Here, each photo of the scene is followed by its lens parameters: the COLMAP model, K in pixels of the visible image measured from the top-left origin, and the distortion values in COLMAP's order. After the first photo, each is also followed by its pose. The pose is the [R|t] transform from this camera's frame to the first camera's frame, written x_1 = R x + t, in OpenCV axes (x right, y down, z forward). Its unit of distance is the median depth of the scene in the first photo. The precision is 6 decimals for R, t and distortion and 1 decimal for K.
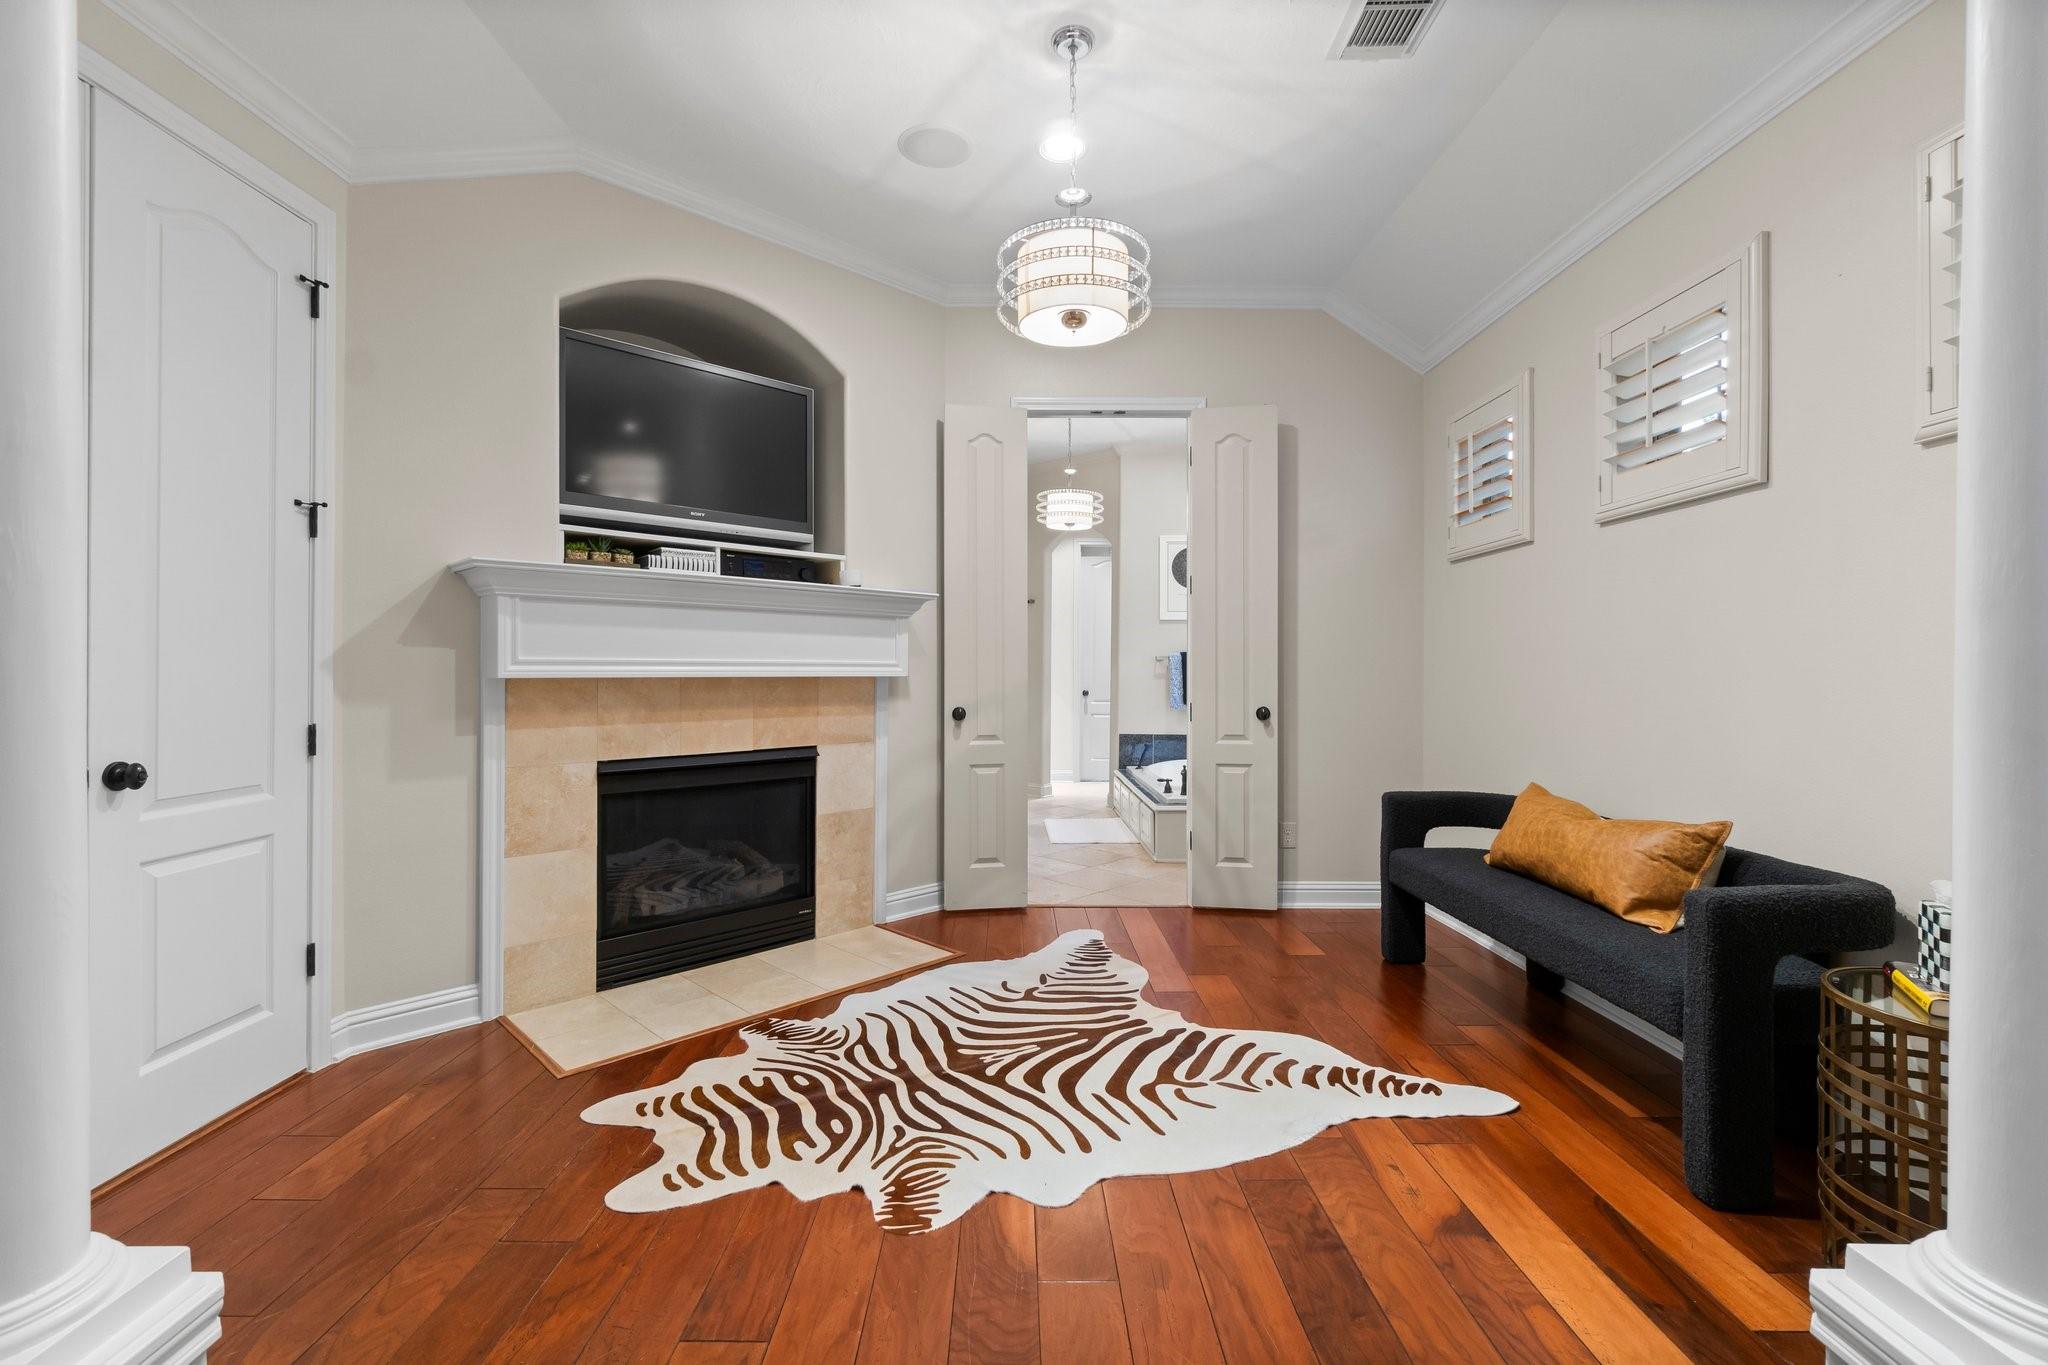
lens RADIAL K [[876.7, 0, 1013.5], [0, 876.7, 662.3], [0, 0, 1]] dist [-0.001238, -0.000111]
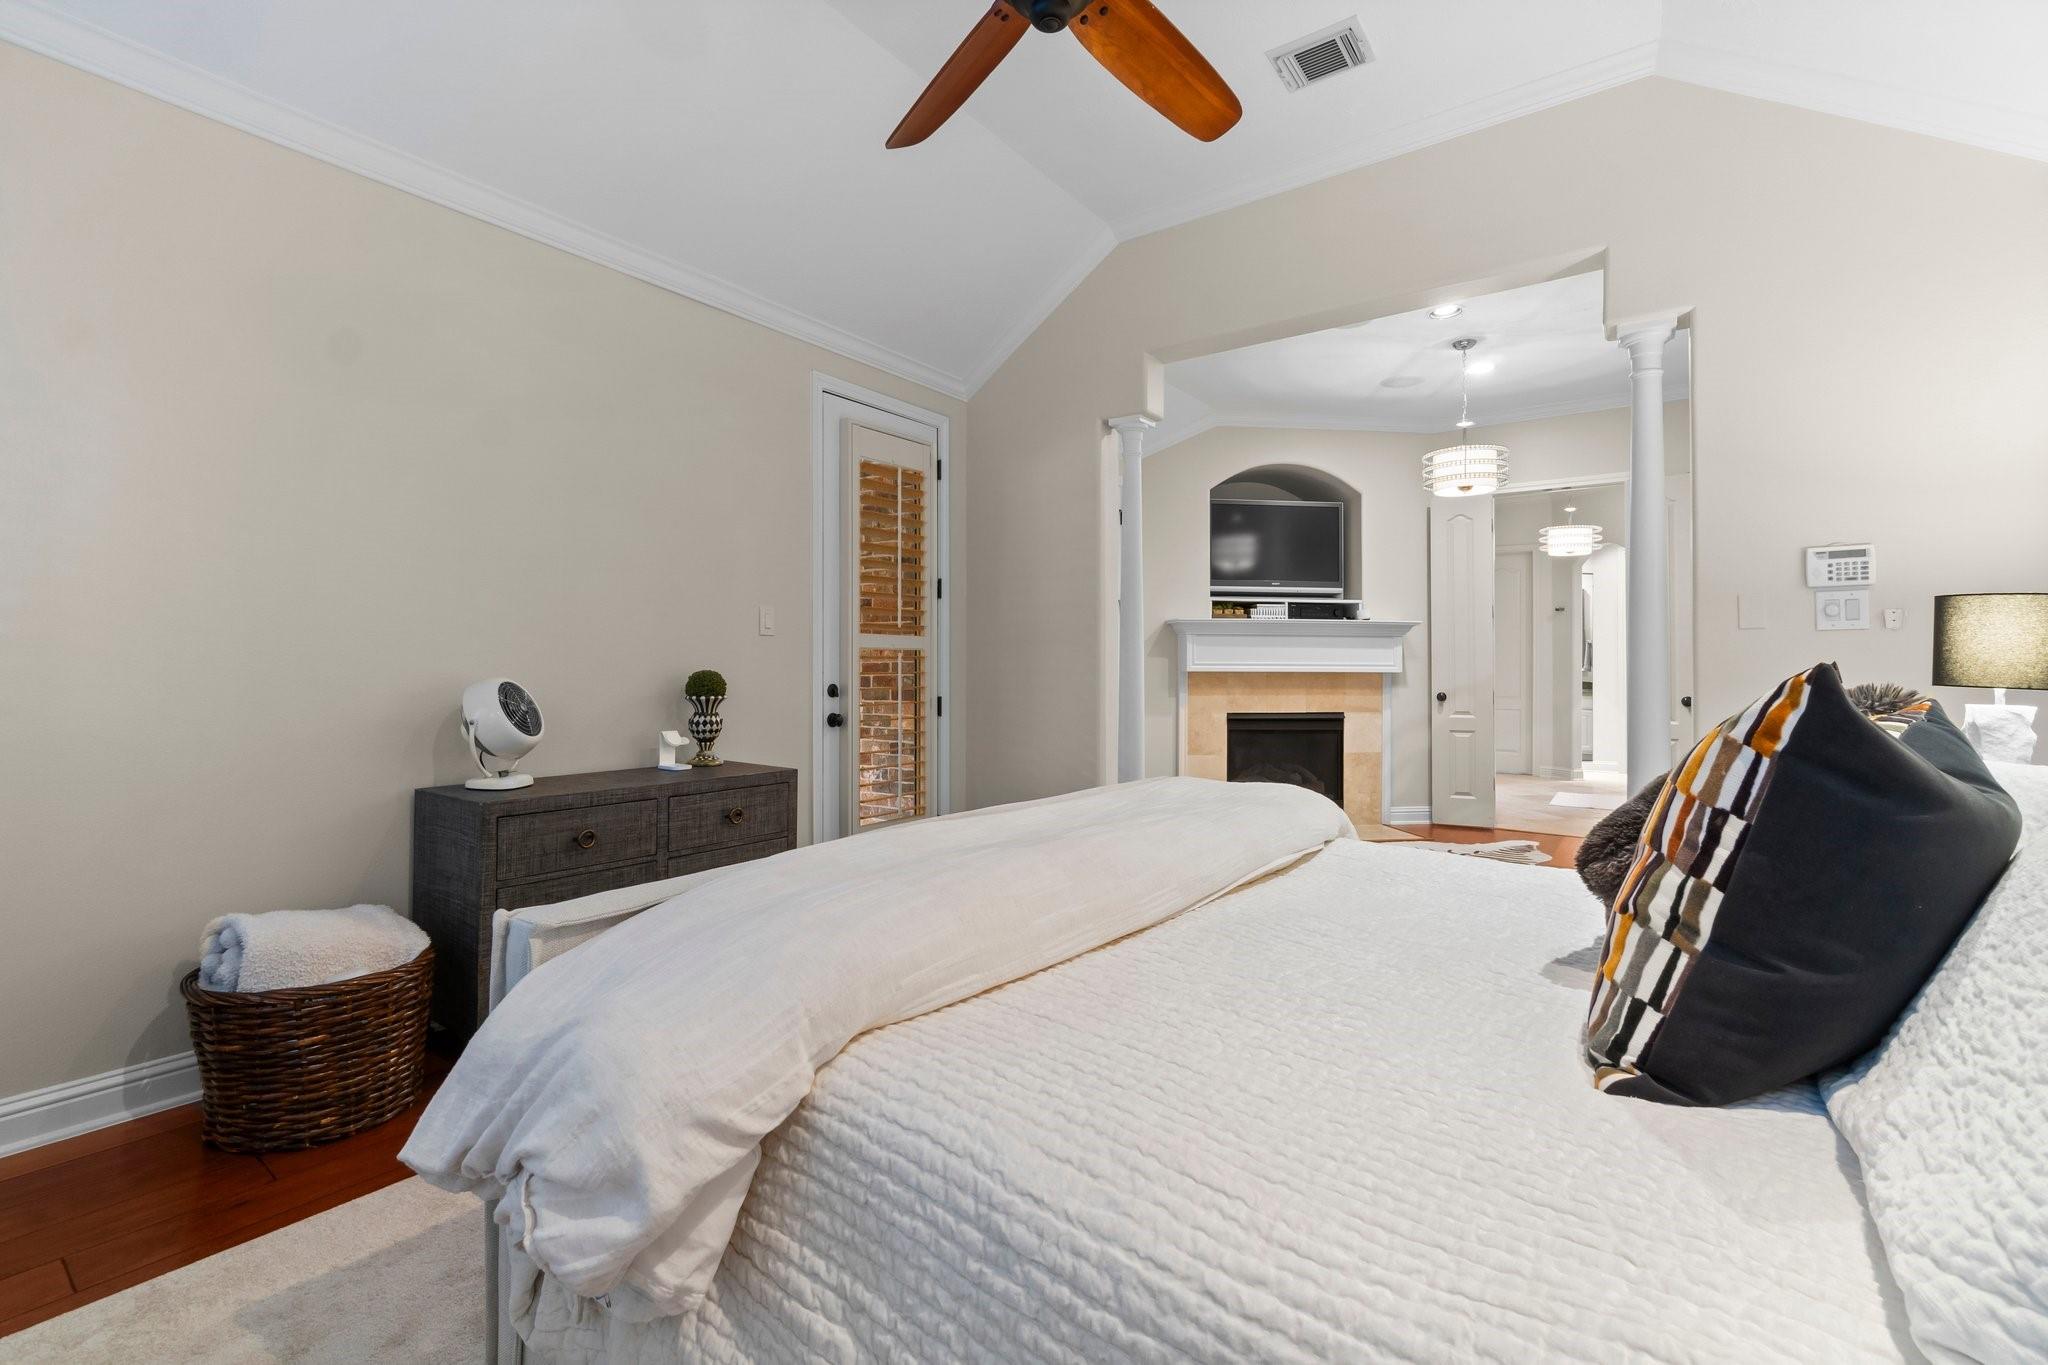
lens RADIAL K [[876.7, 0, 1013.5], [0, 876.7, 662.3], [0, 0, 1]] dist [-0.001238, -0.000111]
pose [[0.799352, -0.002326, -0.600858, 0.297376], [0.002877, 0.999996, -0.000045, -0.005060], [0.600856, -0.001693, 0.799356, -0.782130]]
